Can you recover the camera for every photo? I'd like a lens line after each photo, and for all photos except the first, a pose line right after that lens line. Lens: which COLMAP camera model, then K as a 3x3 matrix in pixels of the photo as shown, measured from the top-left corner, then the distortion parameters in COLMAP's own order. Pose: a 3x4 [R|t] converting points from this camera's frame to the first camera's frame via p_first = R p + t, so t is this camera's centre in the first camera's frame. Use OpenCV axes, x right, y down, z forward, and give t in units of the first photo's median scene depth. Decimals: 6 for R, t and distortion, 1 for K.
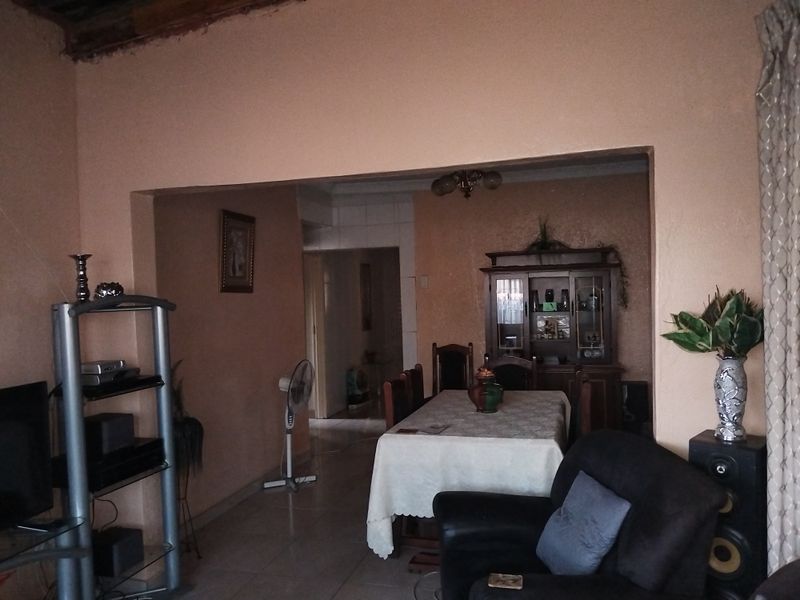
lens RADIAL K [[625.4, 0, 400.0], [0, 625.4, 300.0], [0, 0, 1]] dist [-0.001615, -0.004654]
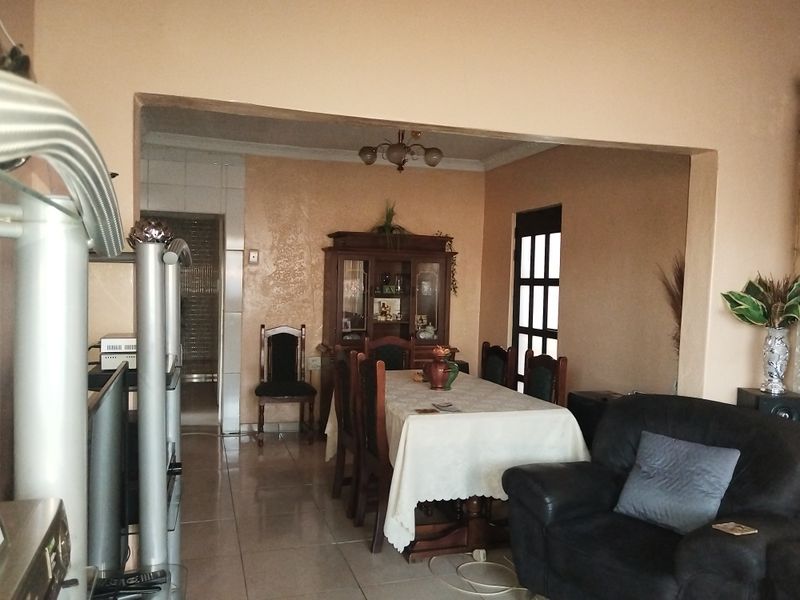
lens RADIAL K [[625.4, 0, 400.0], [0, 625.4, 300.0], [0, 0, 1]] dist [-0.001615, -0.004654]
pose [[0.836309, 0.031167, 0.547372, -0.353982], [-0.039993, 0.999191, 0.004210, 0.026838], [-0.546799, -0.025412, 0.836879, 0.160011]]
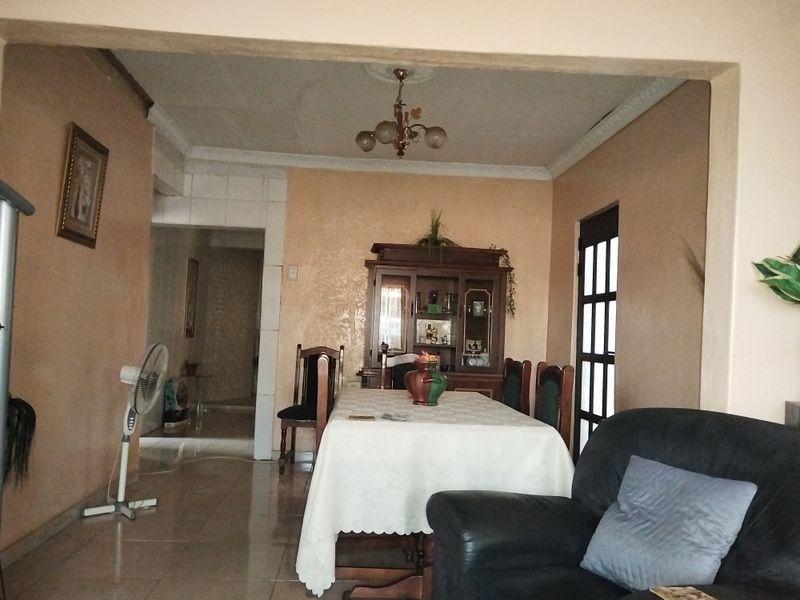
lens RADIAL K [[625.4, 0, 400.0], [0, 625.4, 300.0], [0, 0, 1]] dist [-0.001615, -0.004654]
pose [[0.939056, 0.085758, 0.332896, -0.135416], [-0.064847, 0.995188, -0.073450, 0.079665], [-0.337593, 0.047386, 0.940099, 0.180248]]
